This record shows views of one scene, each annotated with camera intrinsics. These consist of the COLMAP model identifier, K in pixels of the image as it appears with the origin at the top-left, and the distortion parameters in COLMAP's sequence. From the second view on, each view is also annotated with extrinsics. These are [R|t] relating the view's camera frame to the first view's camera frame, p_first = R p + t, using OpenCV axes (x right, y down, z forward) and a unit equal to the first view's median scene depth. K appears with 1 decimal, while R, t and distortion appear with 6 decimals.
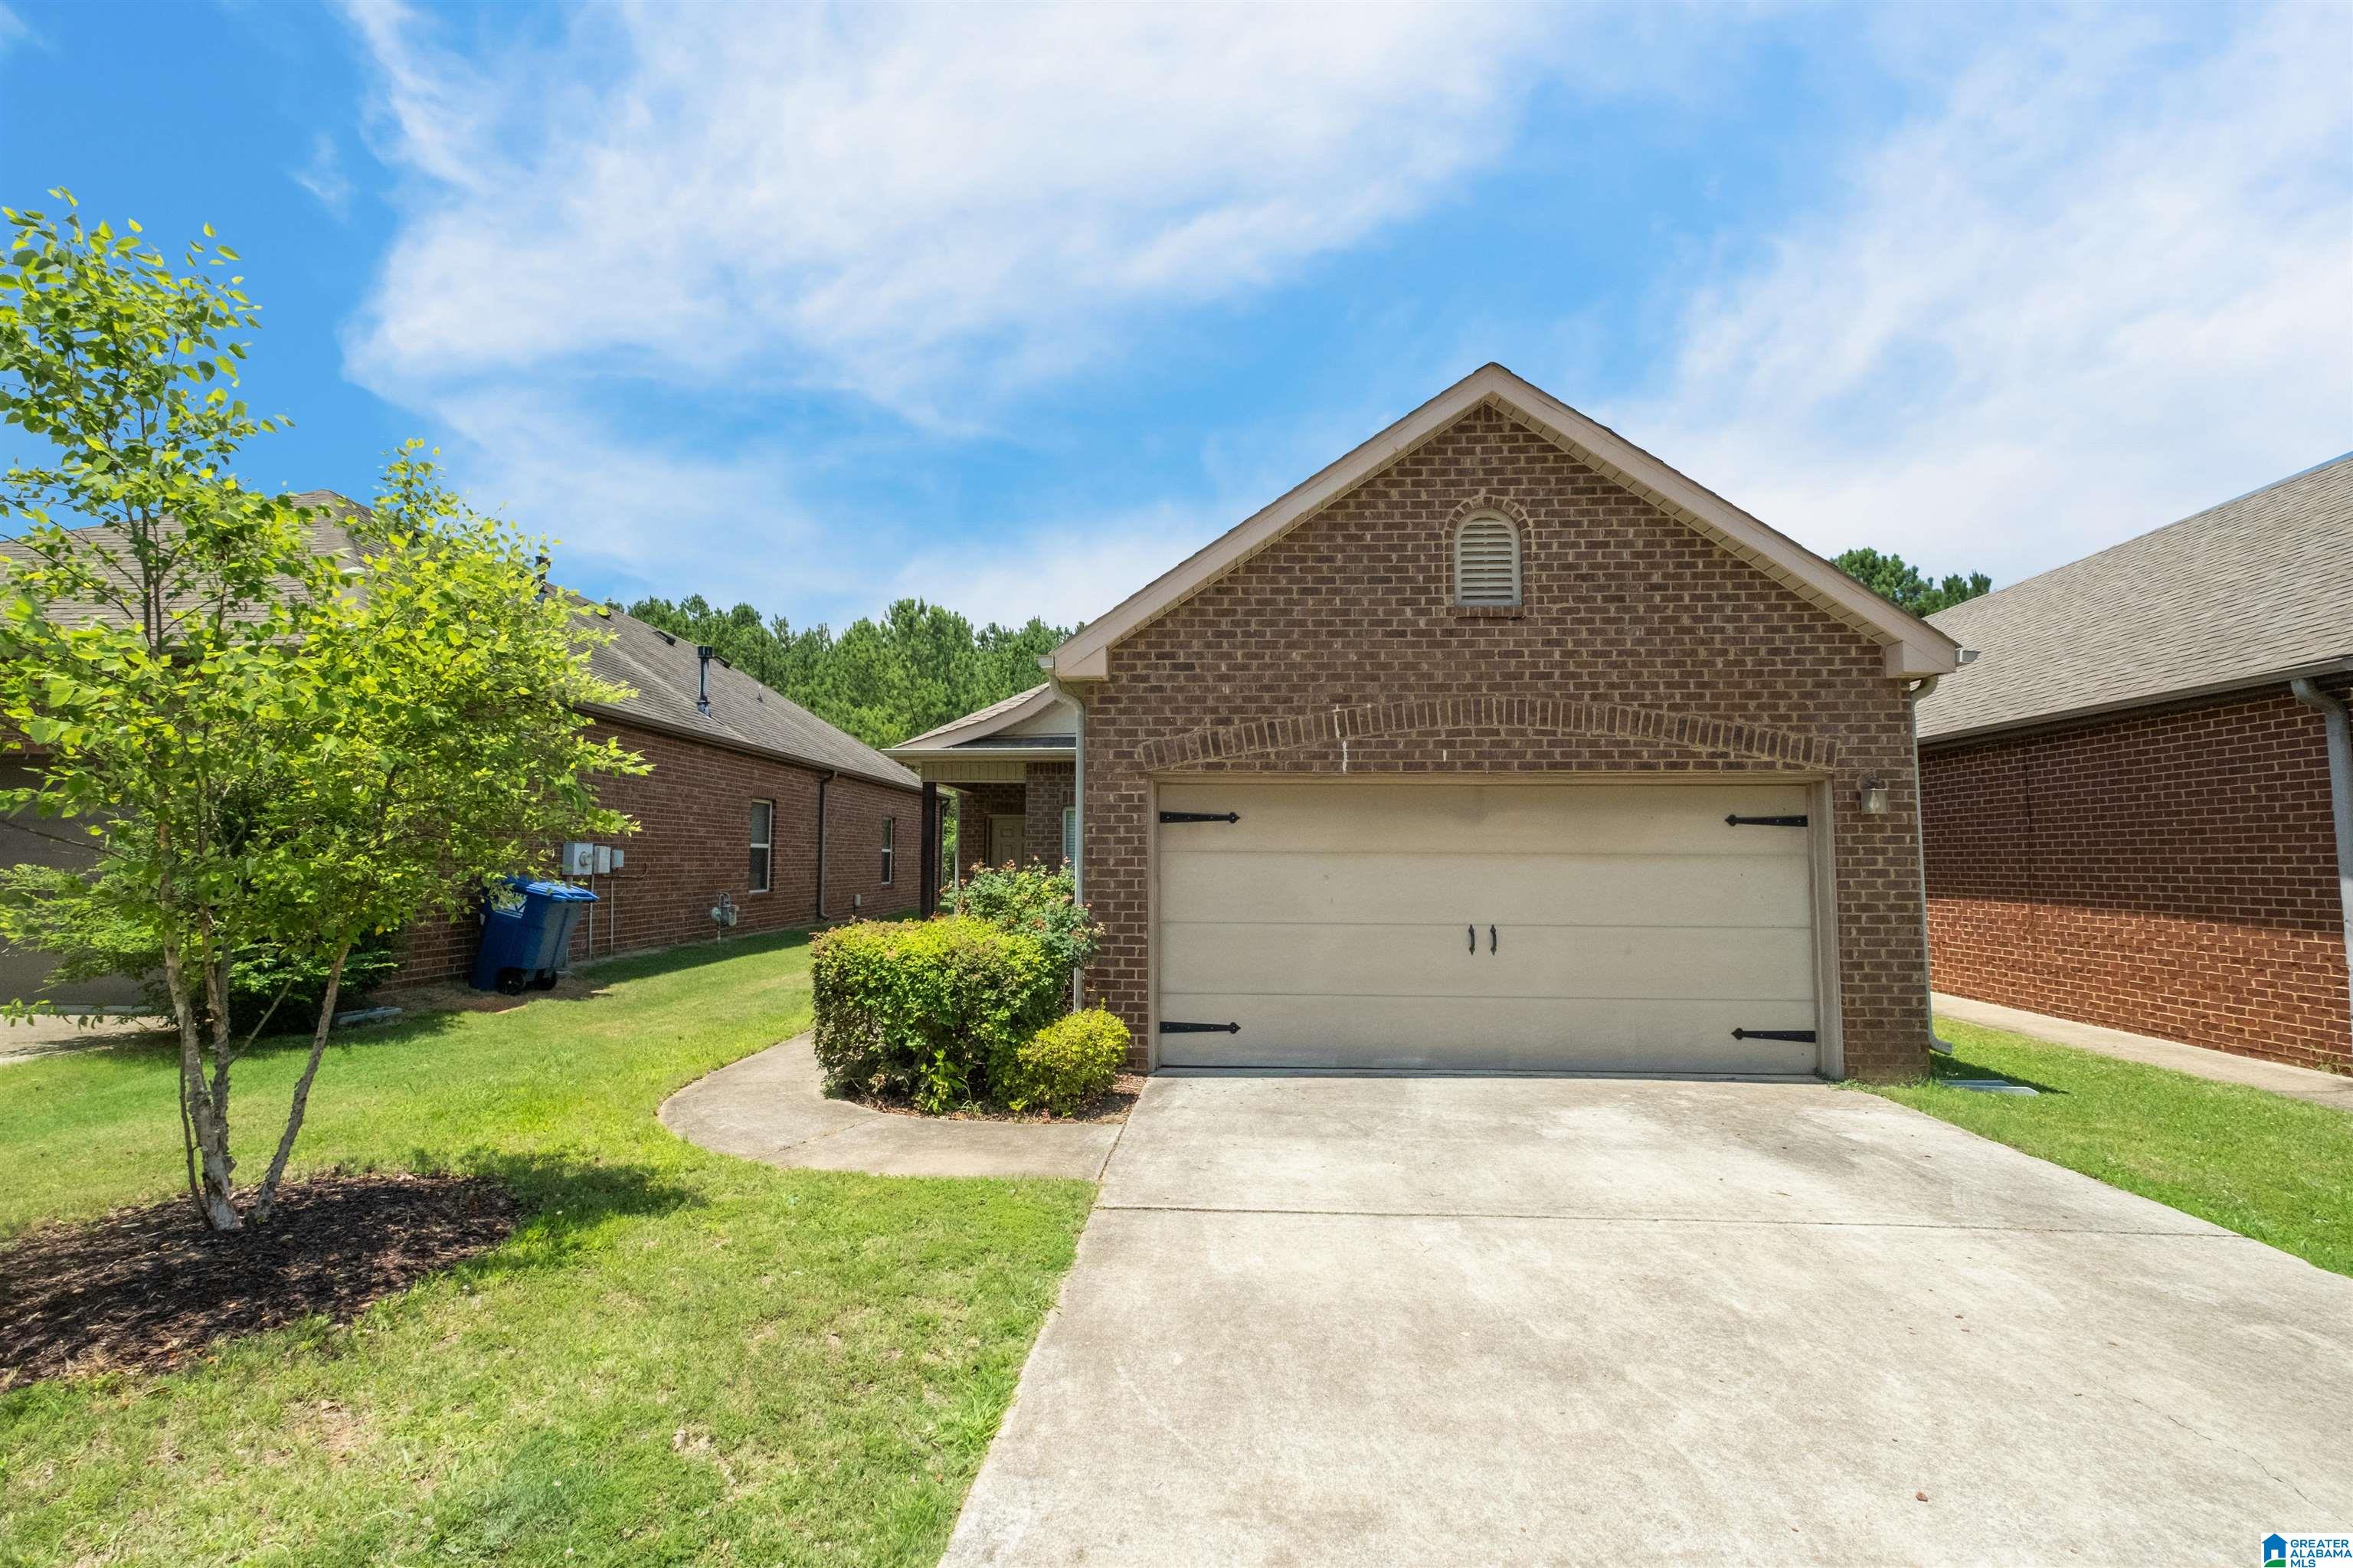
lens RADIAL K [[1057.8, 0, 1169.9], [0, 1057.8, 795.6], [0, 0, 1]] dist [-0.004096, 0.001553]
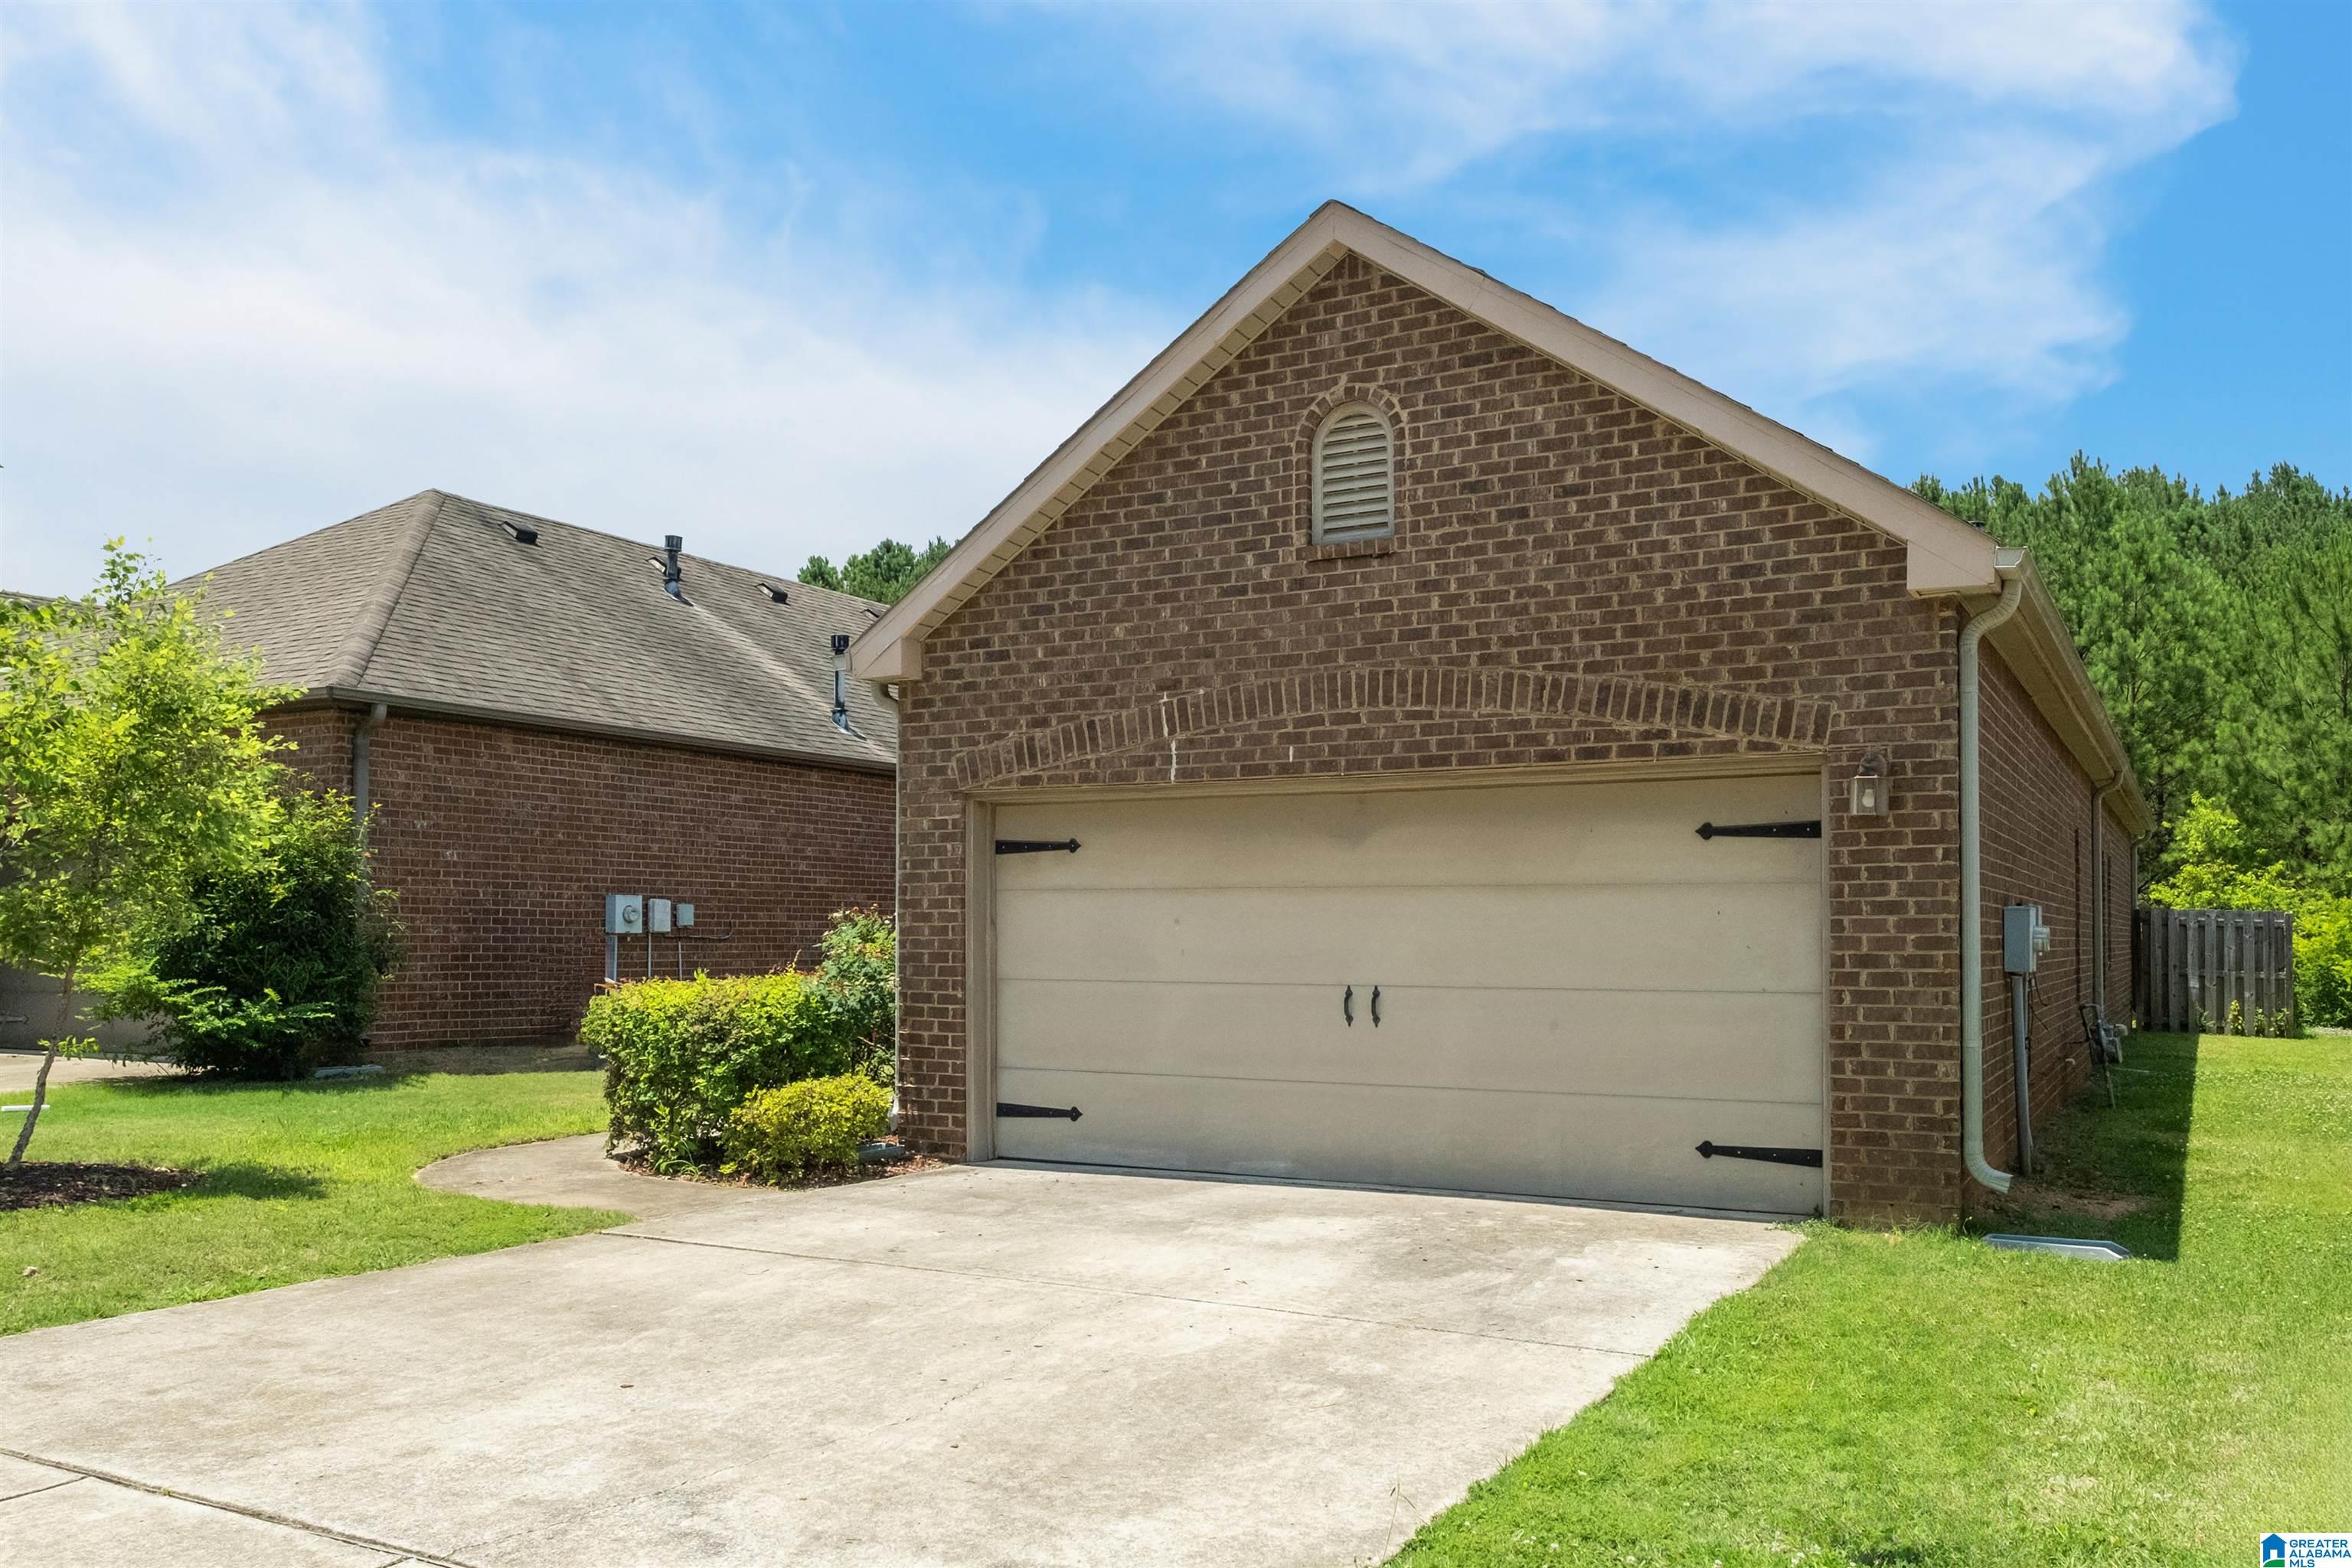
lens RADIAL K [[1884.5, 0, 1144.5], [0, 1884.5, 940.1], [0, 0, 1]] dist [-0.027363, 0.007438]
pose [[0.888361, -0.001526, -0.459144, 0.766934], [0.030265, 0.998014, 0.055240, 0.015964], [0.458148, -0.062969, 0.886643, -0.213107]]
